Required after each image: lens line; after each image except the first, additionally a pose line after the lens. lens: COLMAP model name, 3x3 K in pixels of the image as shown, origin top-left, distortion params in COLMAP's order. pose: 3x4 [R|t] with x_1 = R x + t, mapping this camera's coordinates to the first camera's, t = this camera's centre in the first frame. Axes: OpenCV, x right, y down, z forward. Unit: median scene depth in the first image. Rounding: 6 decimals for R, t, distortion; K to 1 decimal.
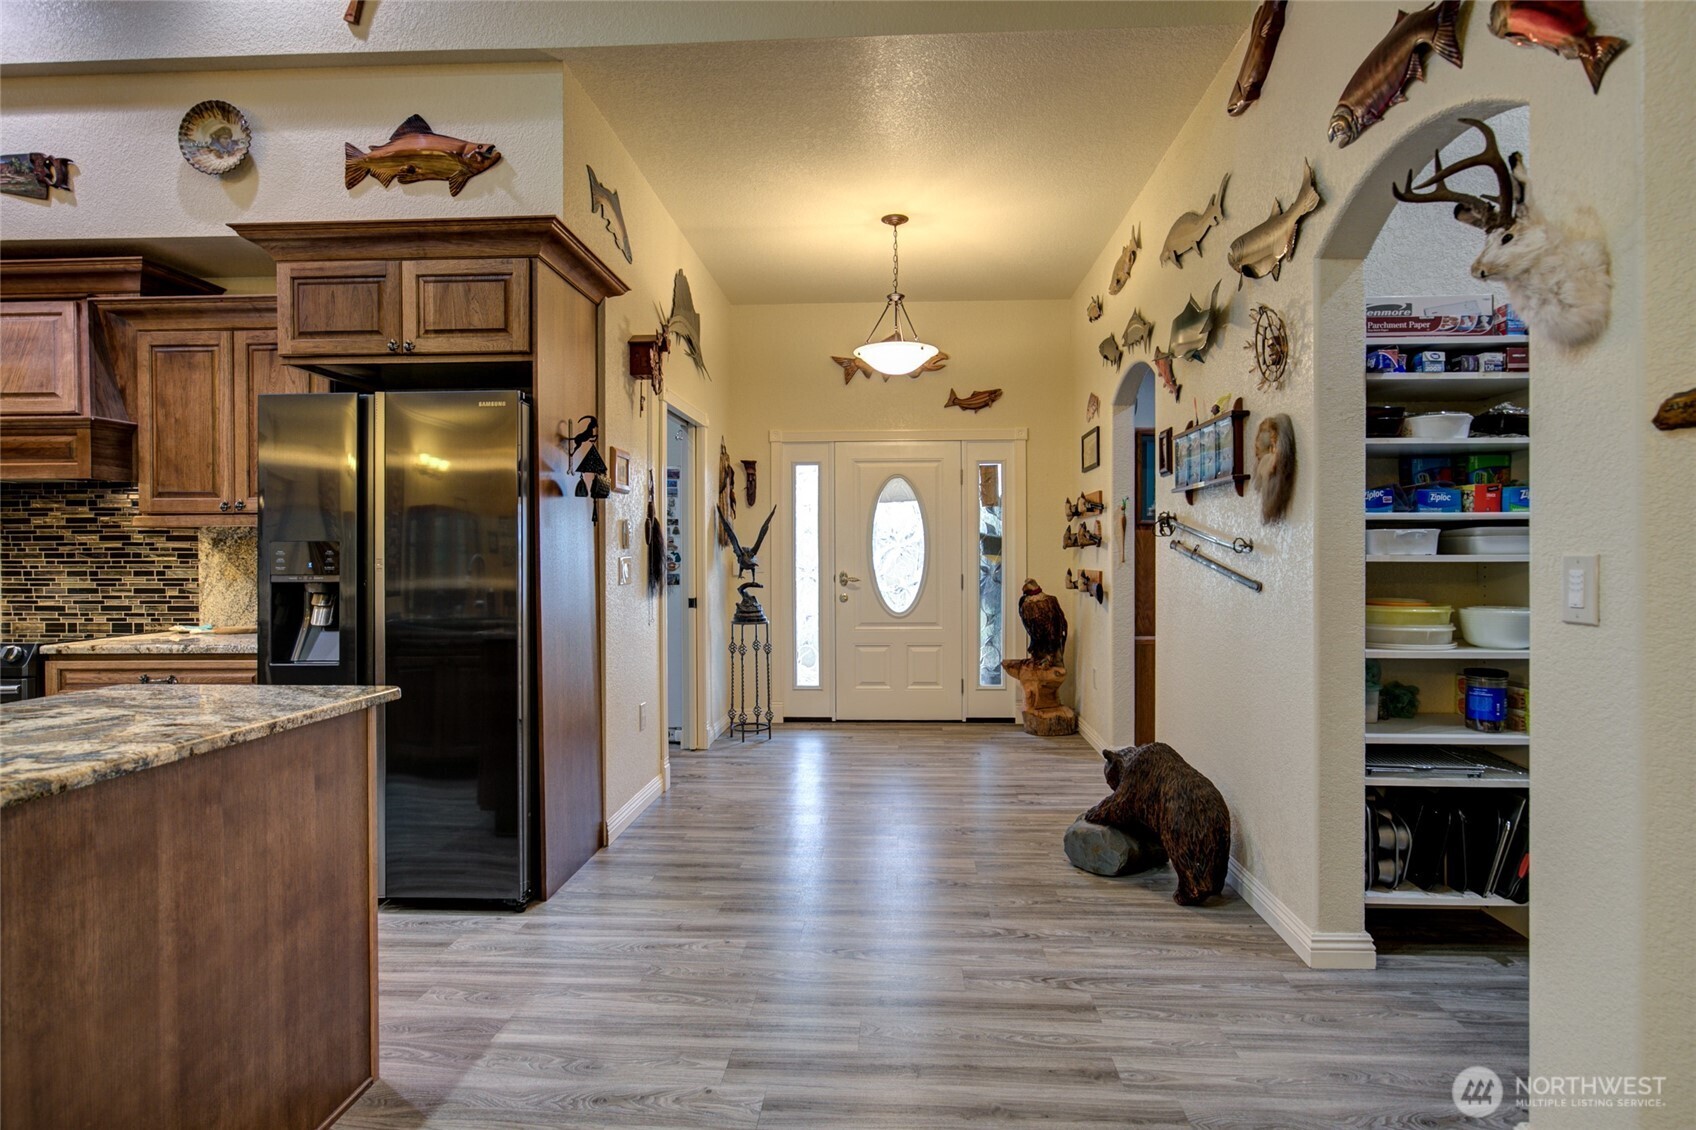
lens RADIAL K [[882.4, 0, 856.8], [0, 882.4, 566.0], [0, 0, 1]] dist [-0.006086, 0.002363]
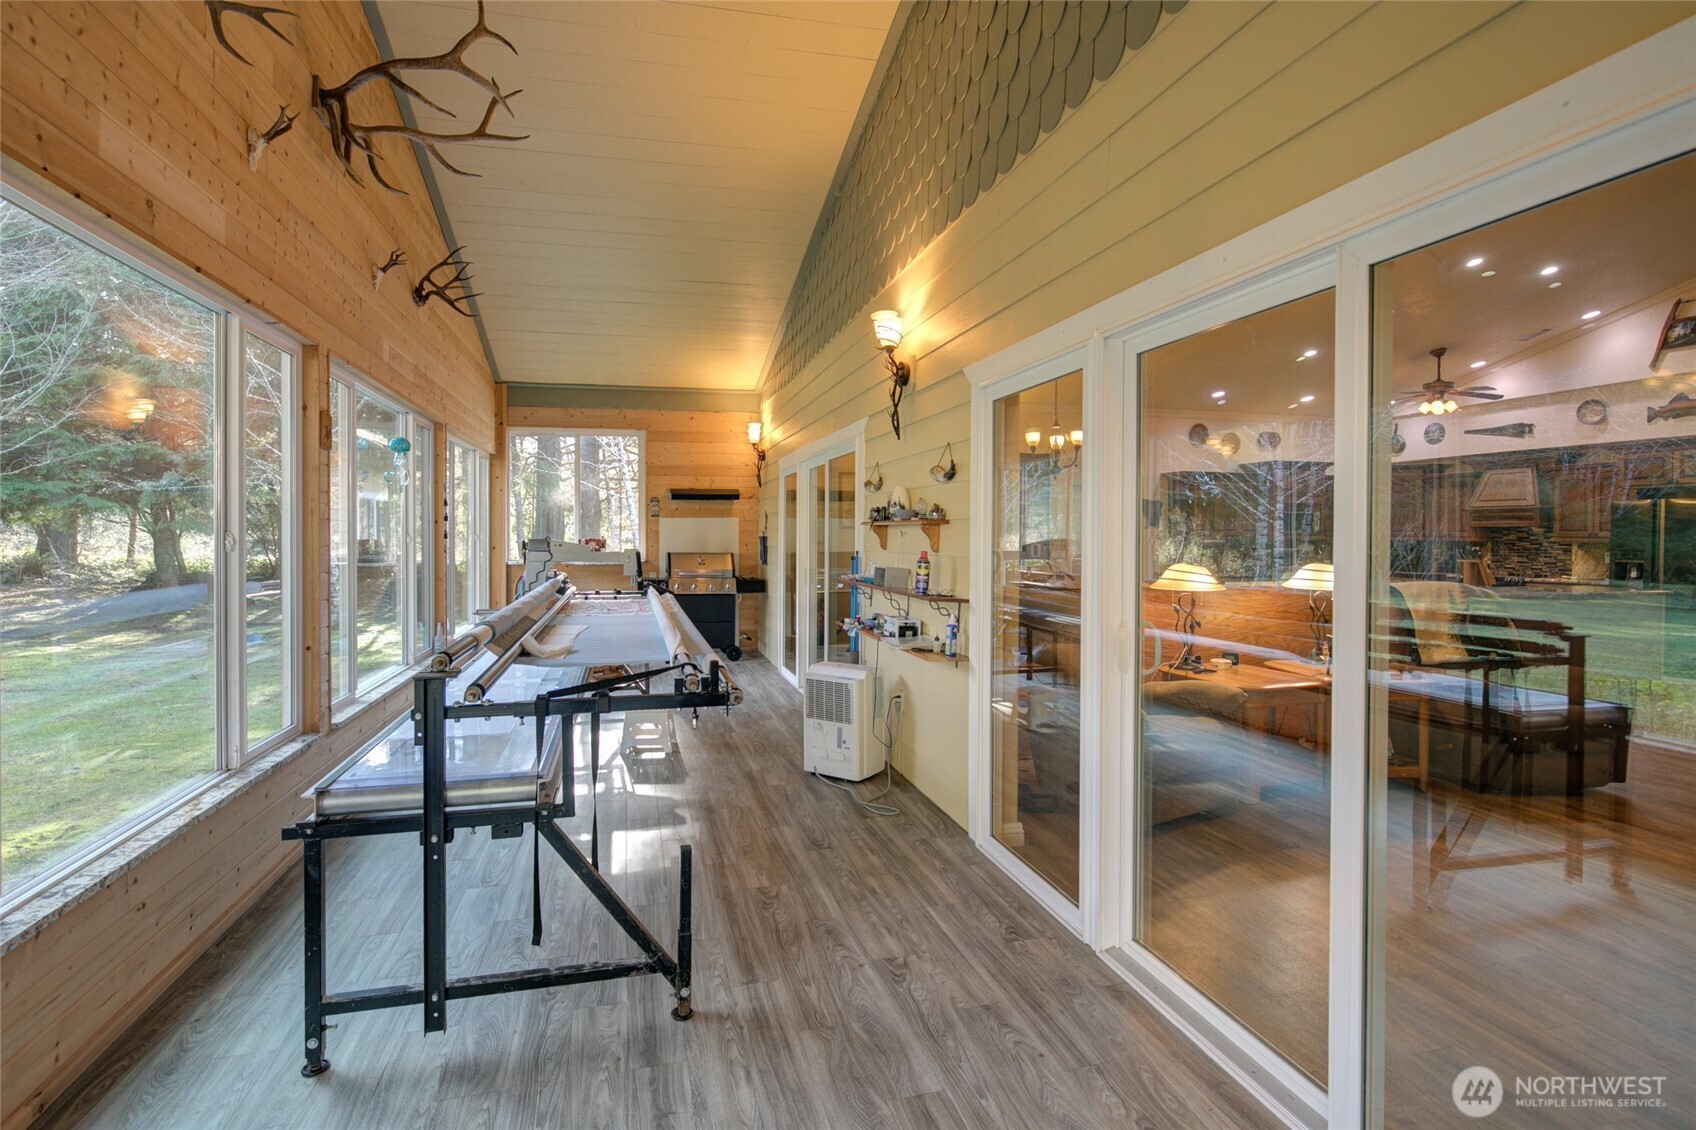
lens RADIAL K [[796.1, 0, 824.0], [0, 796.1, 540.0], [0, 0, 1]] dist [-0.002096, 0.000183]
pose [[0.297021, 0.011872, -0.954797, 1.012598], [-0.013614, 0.999874, 0.008198, -0.038294], [0.954774, 0.010564, 0.297145, -2.149630]]
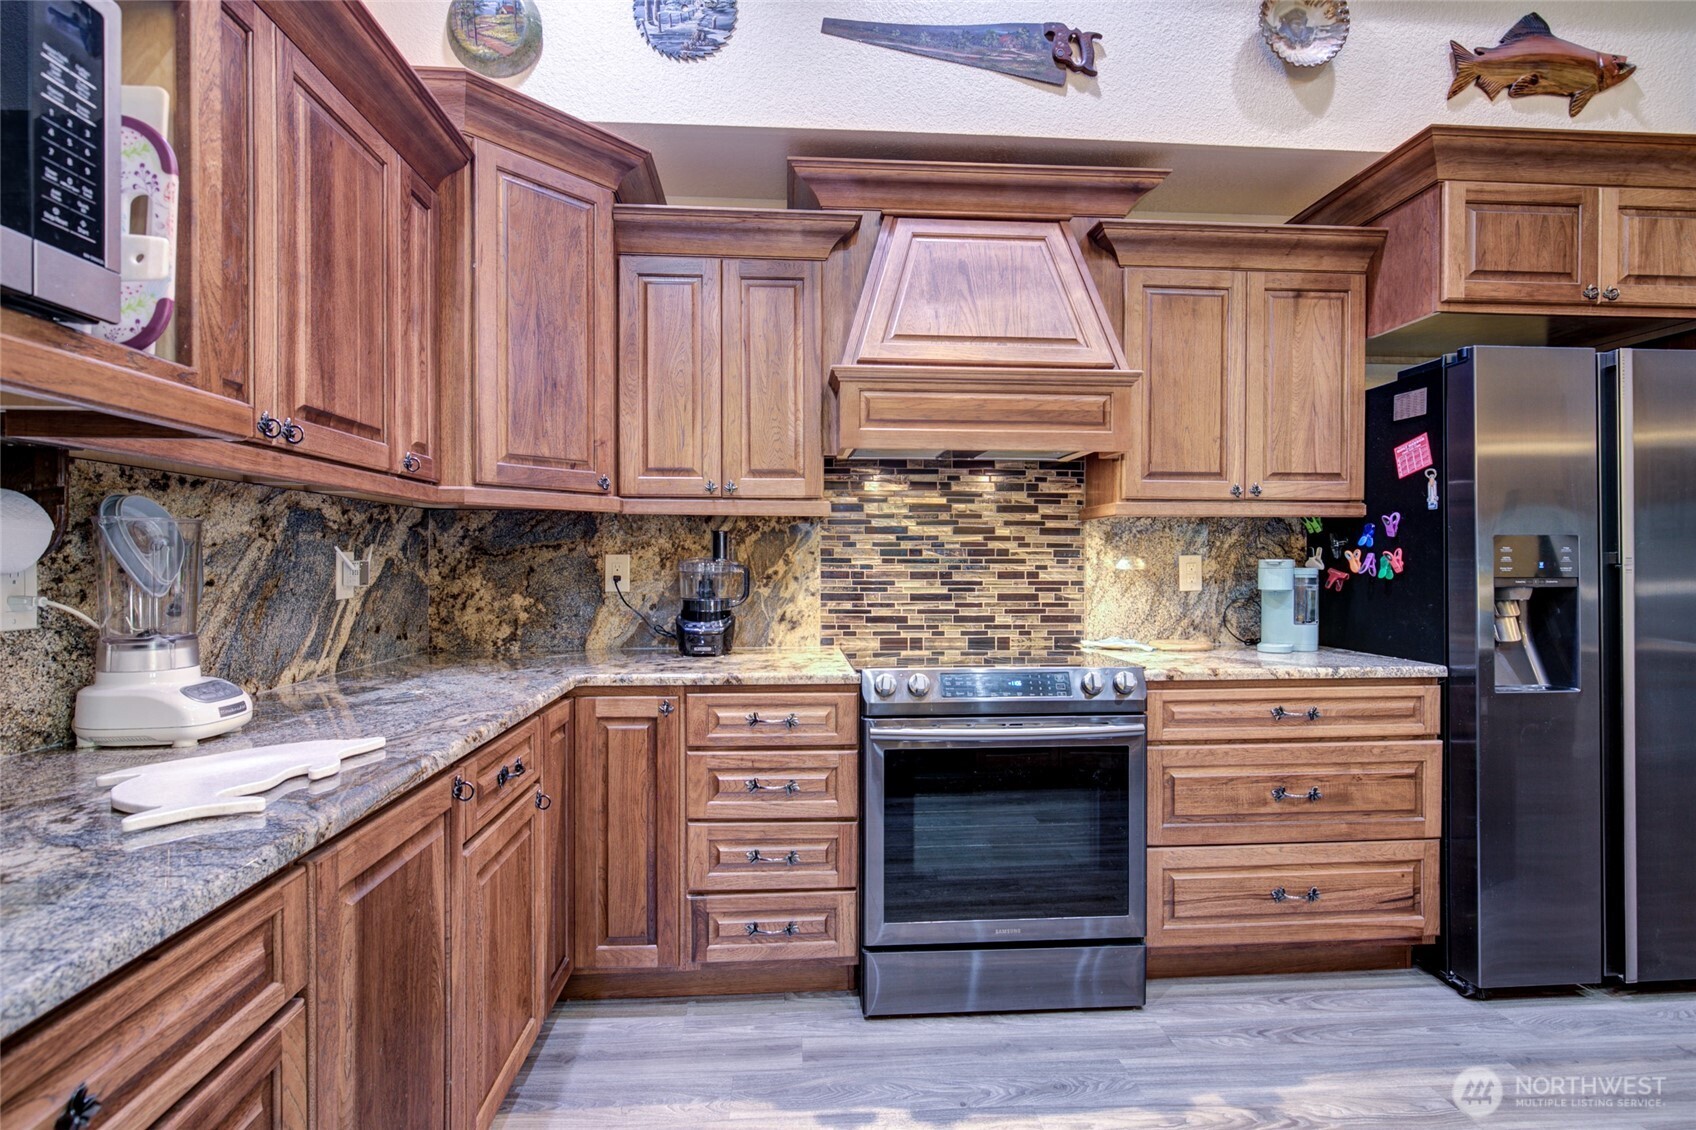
lens RADIAL K [[837.2, 0, 838.4], [0, 837.2, 571.3], [0, 0, 1]] dist [0.000594, 0.000625]
pose [[0.992562, 0.003189, 0.121697, -1.166312], [-0.003279, 0.999994, 0.000537, 0.005437], [-0.121694, -0.000932, 0.992567, 0.290581]]
